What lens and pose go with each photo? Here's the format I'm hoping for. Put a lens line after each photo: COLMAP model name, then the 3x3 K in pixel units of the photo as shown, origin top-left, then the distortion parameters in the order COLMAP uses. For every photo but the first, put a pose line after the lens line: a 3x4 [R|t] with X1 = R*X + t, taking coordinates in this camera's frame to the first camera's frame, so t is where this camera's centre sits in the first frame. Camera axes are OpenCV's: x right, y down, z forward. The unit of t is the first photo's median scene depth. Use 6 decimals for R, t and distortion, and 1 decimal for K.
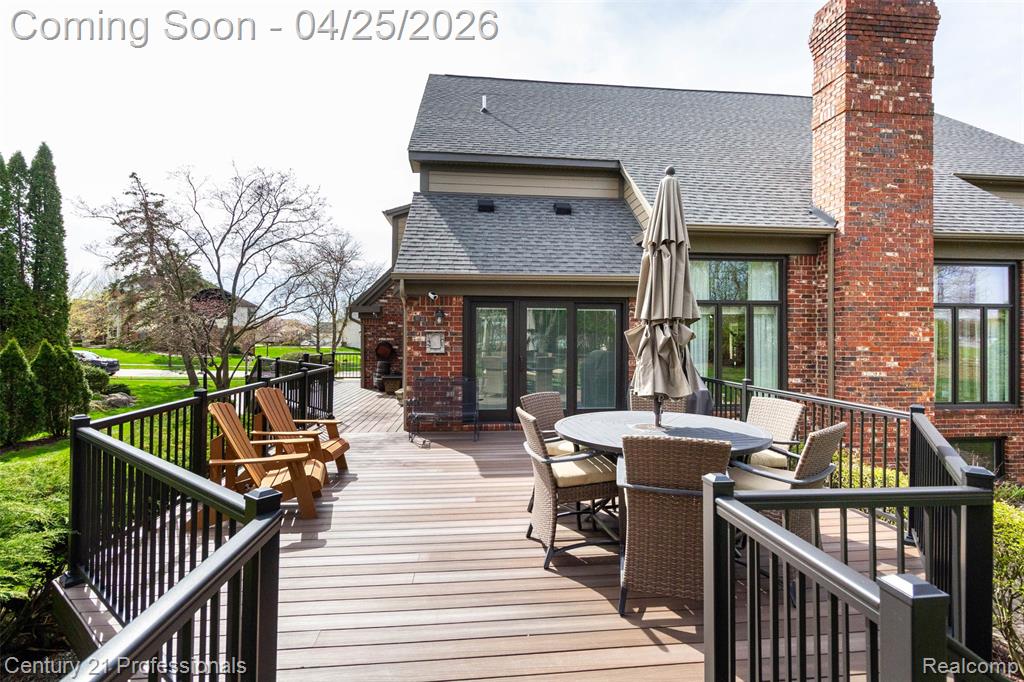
lens RADIAL K [[472.2, 0, 510.2], [0, 472.2, 340.2], [0, 0, 1]] dist [0.002035, 0.000655]
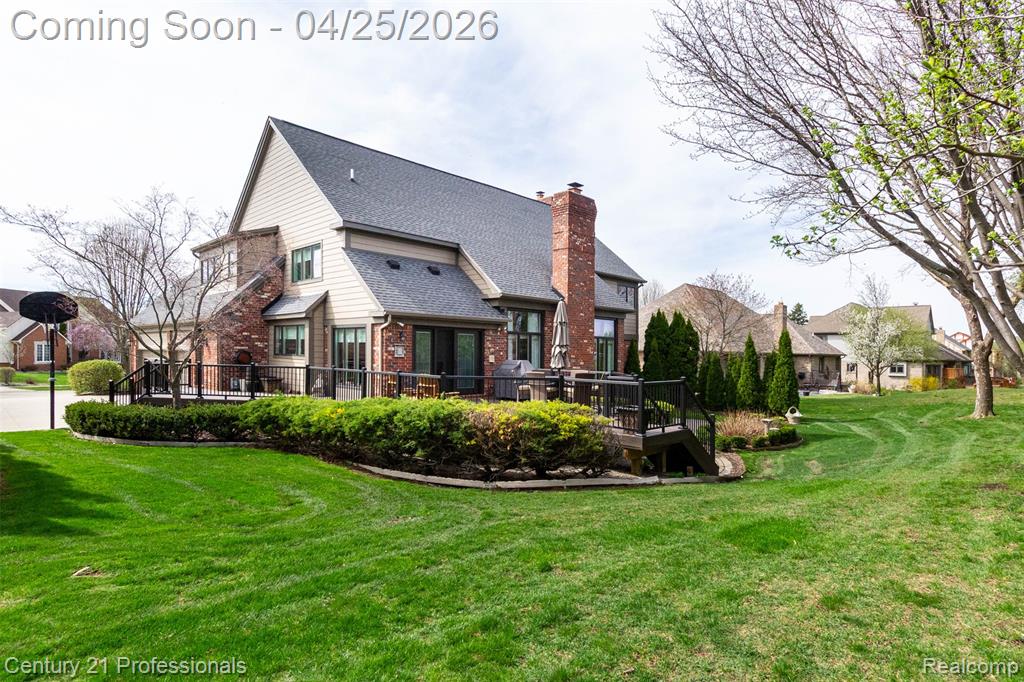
lens RADIAL K [[566.5, 0, 507.2], [0, 566.5, 345.6], [0, 0, 1]] dist [0.001239, 0.000014]
pose [[0.776080, 0.019428, 0.630335, -1.110239], [-0.012063, 0.999800, -0.015963, 0.012586], [-0.630519, 0.004785, 0.776159, -0.822831]]
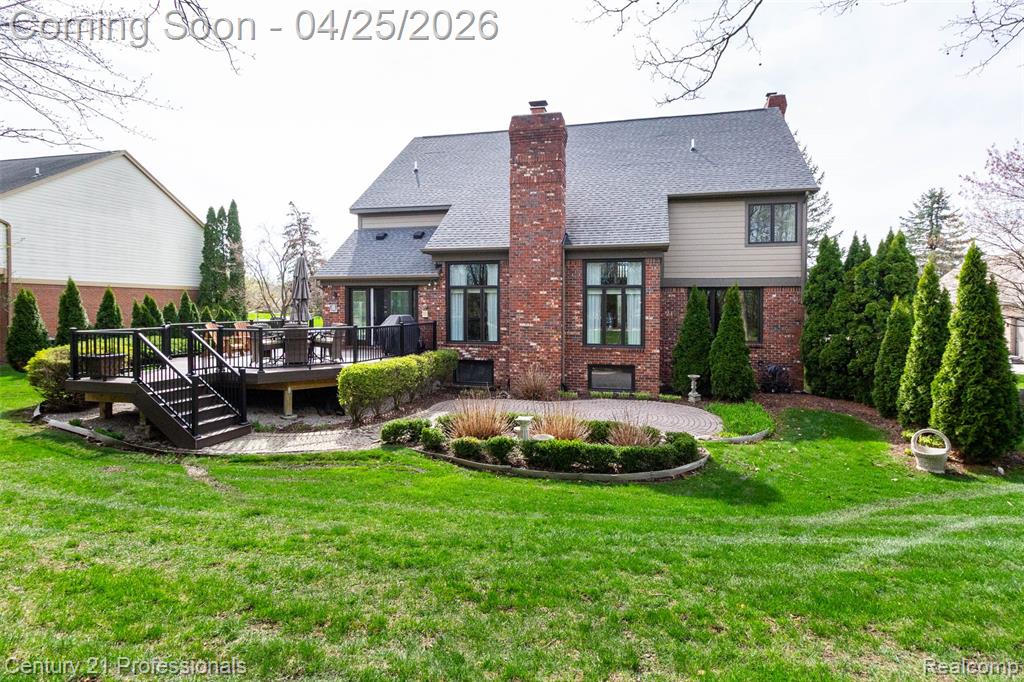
lens RADIAL K [[472.2, 0, 512.7], [0, 472.2, 323.1], [0, 0, 1]] dist [0.002035, 0.000655]
pose [[0.942027, 0.012784, -0.335293, 1.289190], [-0.002737, 0.999533, 0.030423, 0.007570], [0.335525, -0.027741, 0.941623, -0.738400]]
